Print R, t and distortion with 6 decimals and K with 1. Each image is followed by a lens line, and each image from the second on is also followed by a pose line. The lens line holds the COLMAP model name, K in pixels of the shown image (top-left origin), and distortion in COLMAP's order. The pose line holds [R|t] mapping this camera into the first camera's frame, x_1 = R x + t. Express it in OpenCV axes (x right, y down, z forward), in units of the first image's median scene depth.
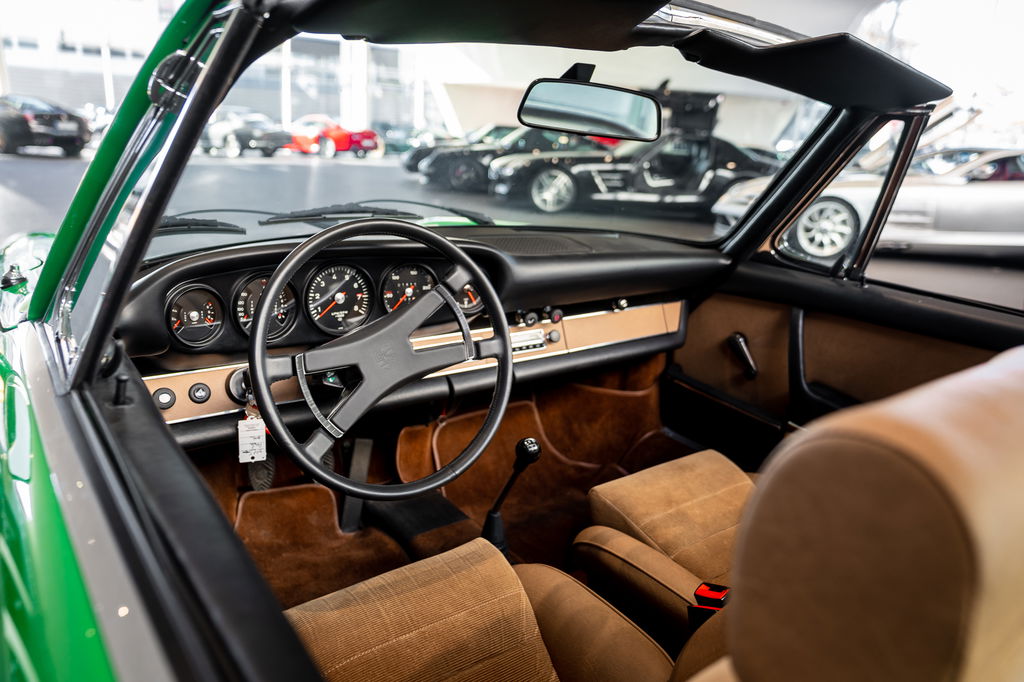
lens RADIAL K [[699.2, 0, 508.2], [0, 699.2, 341.8], [0, 0, 1]] dist [-0.037781, -0.000067]
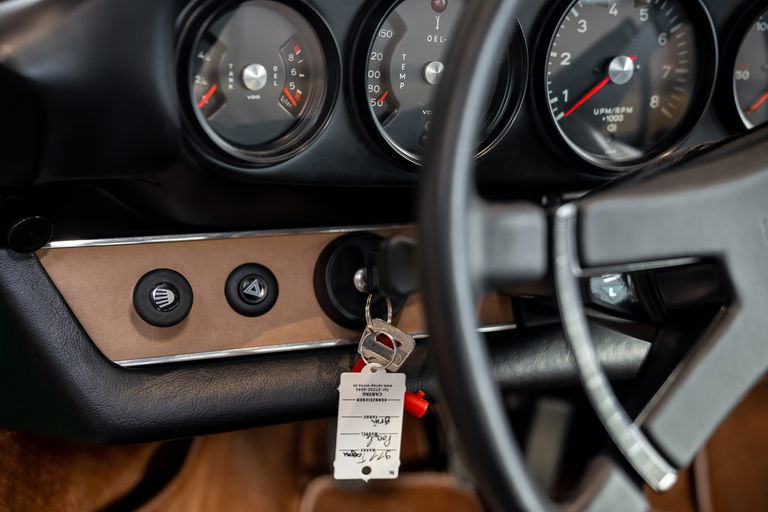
lens RADIAL K [[967.7, 0, 384.7], [0, 967.7, 255.8], [0, 0, 1]] dist [-0.000630, 0.000000]
pose [[0.958891, 0.096852, -0.266736, -0.373381], [-0.085669, 0.994898, 0.053279, 0.033372], [0.270535, -0.028238, 0.962296, 0.810694]]
